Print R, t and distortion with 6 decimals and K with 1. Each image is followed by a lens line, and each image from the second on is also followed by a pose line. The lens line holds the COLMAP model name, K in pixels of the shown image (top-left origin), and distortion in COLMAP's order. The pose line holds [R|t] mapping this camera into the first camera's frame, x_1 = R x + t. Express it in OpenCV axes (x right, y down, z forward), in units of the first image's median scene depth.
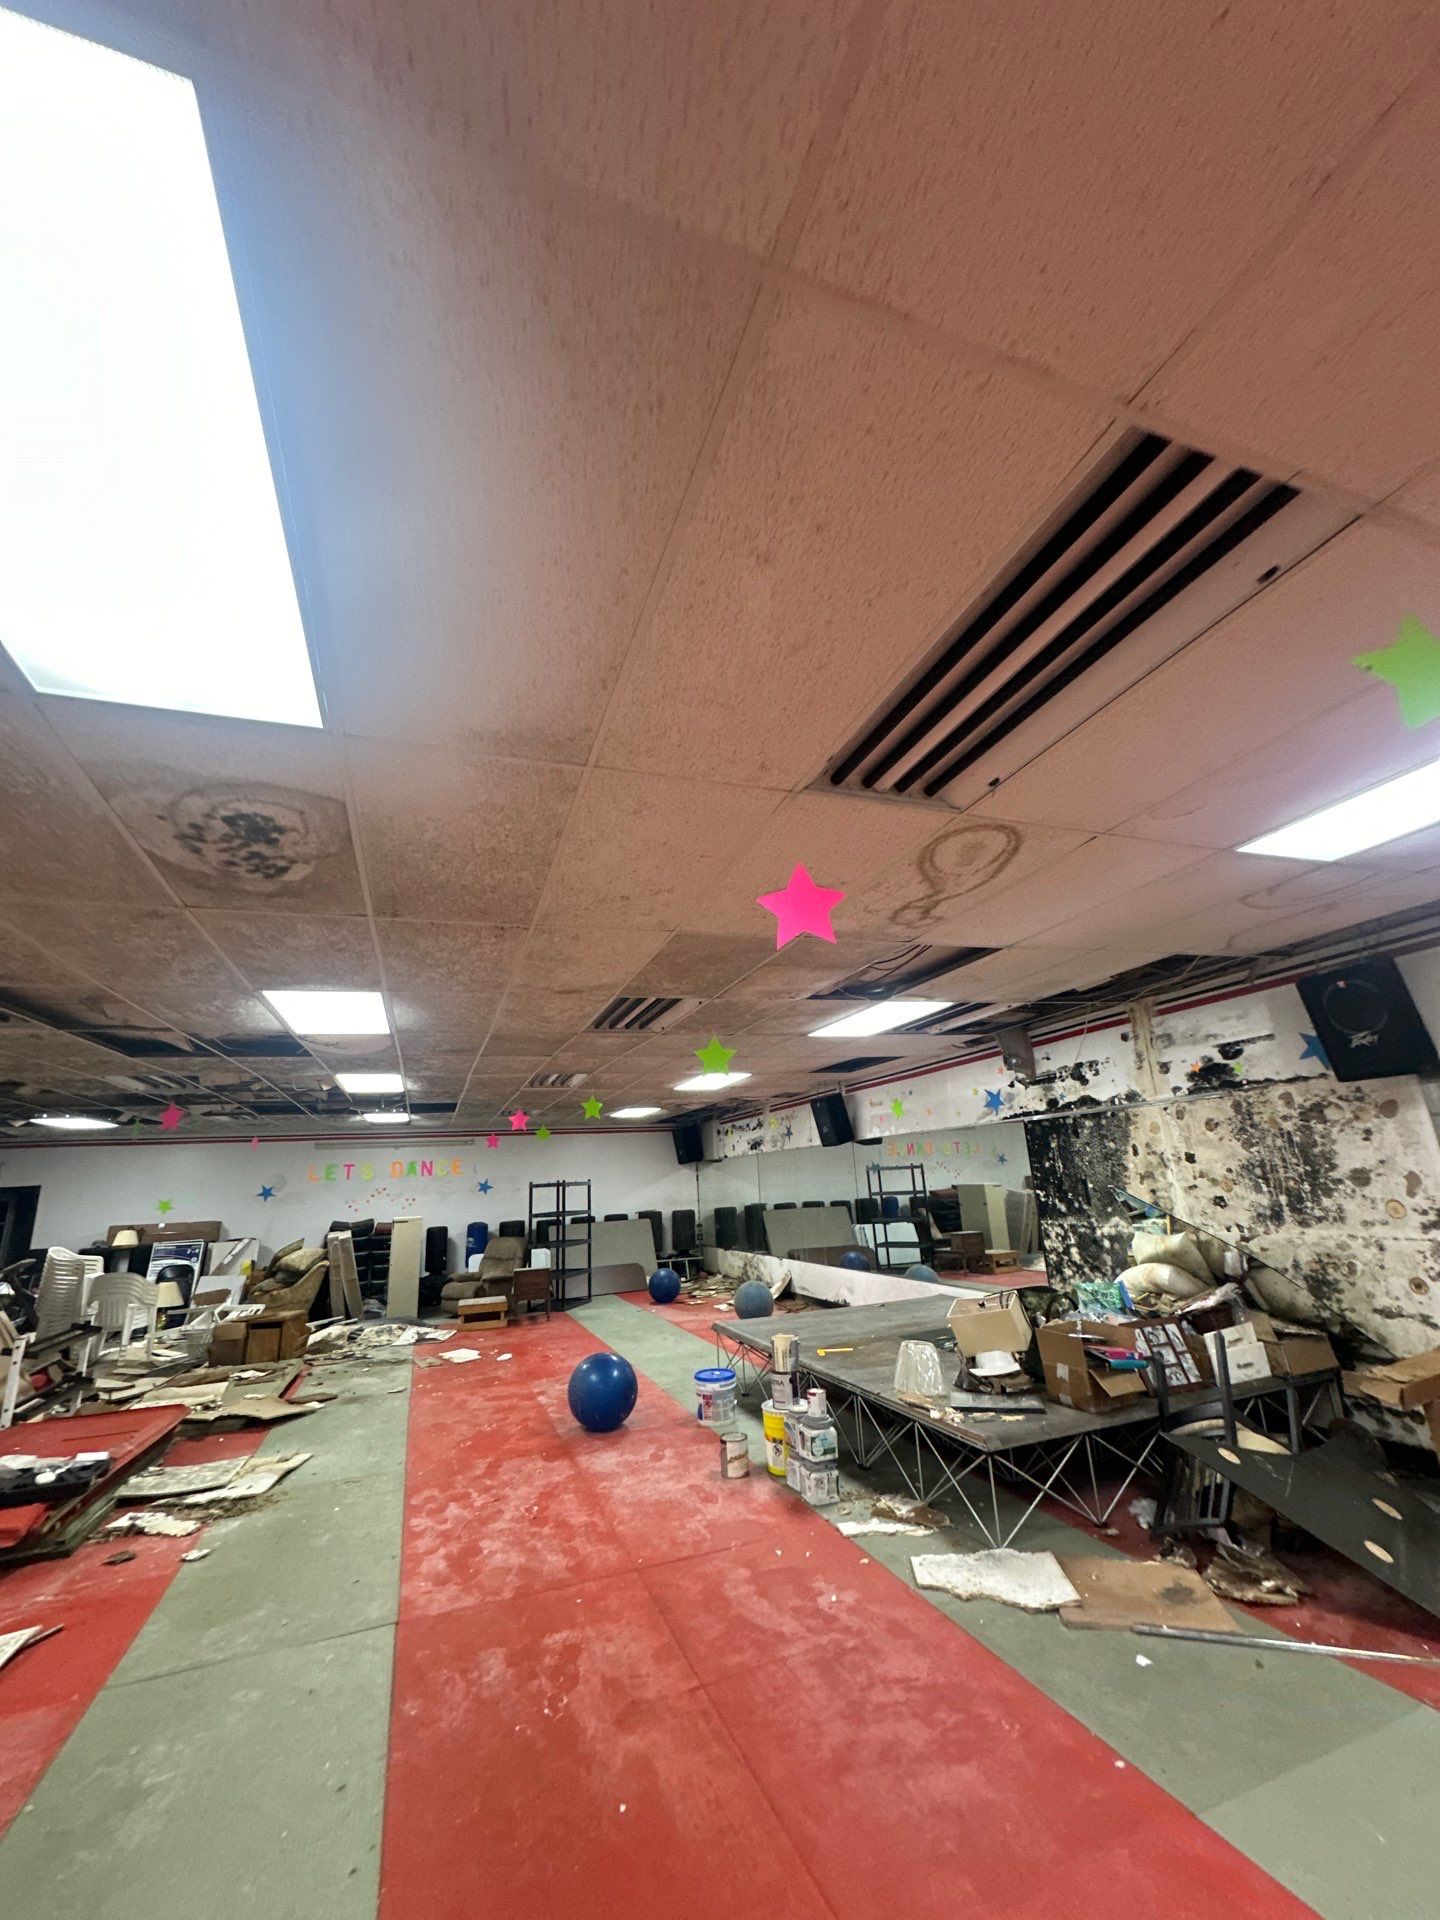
lens RADIAL K [[765.8, 0, 727.1], [0, 765.8, 955.8], [0, 0, 1]] dist [-0.004403, 0.000365]
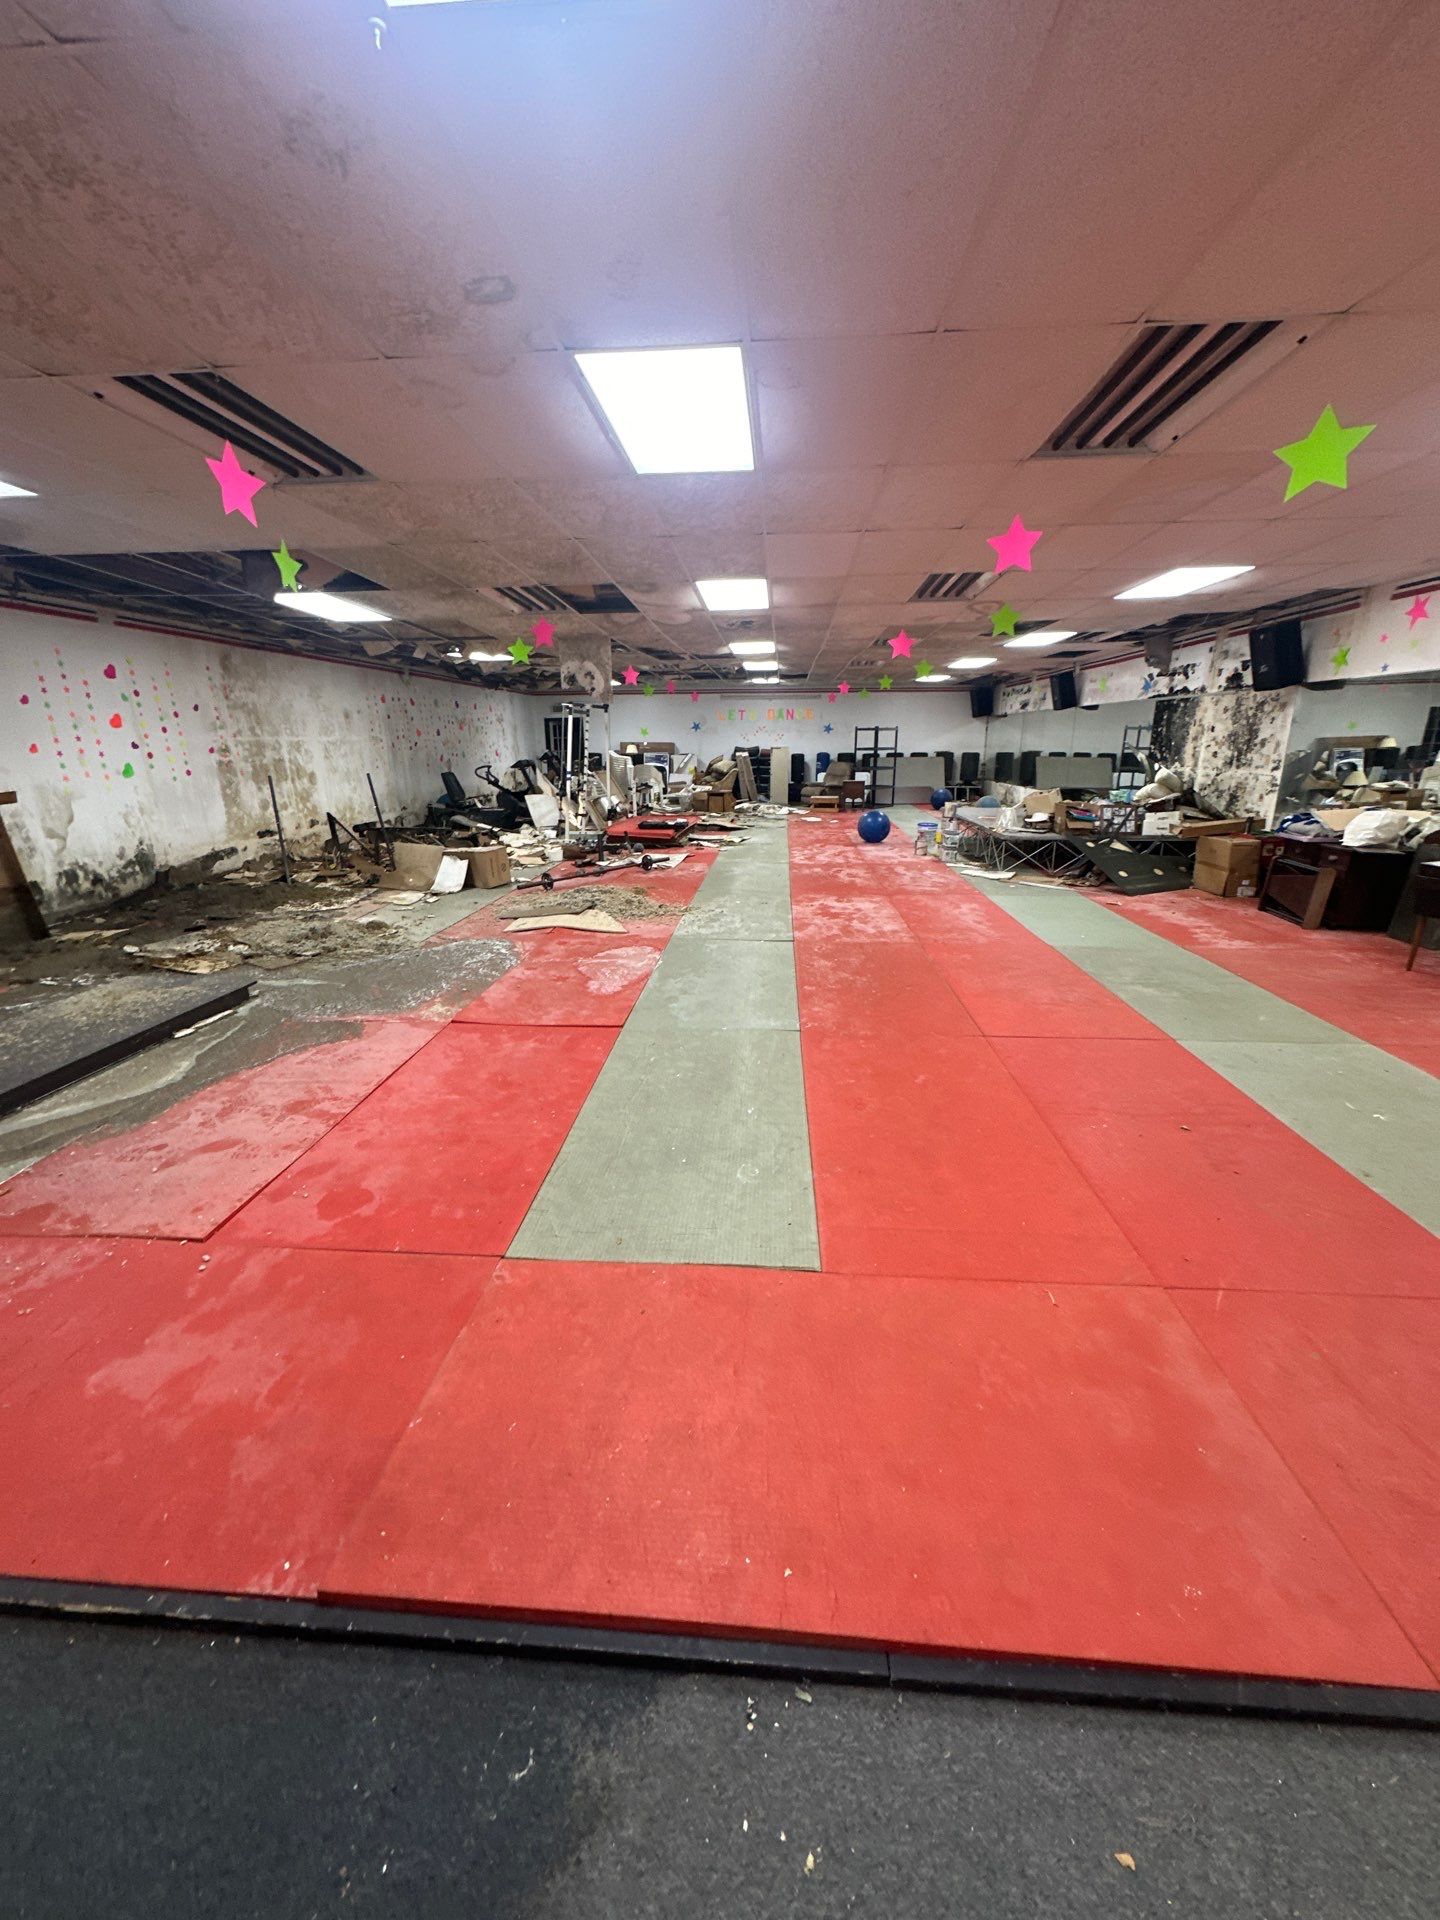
lens RADIAL K [[765.8, 0, 727.1], [0, 765.8, 955.8], [0, 0, 1]] dist [-0.004403, 0.000365]
pose [[0.906093, 0.159565, -0.391836, 0.183580], [0.079969, 0.844864, 0.528971, -0.145484], [0.415453, -0.510632, 0.752764, -0.486786]]
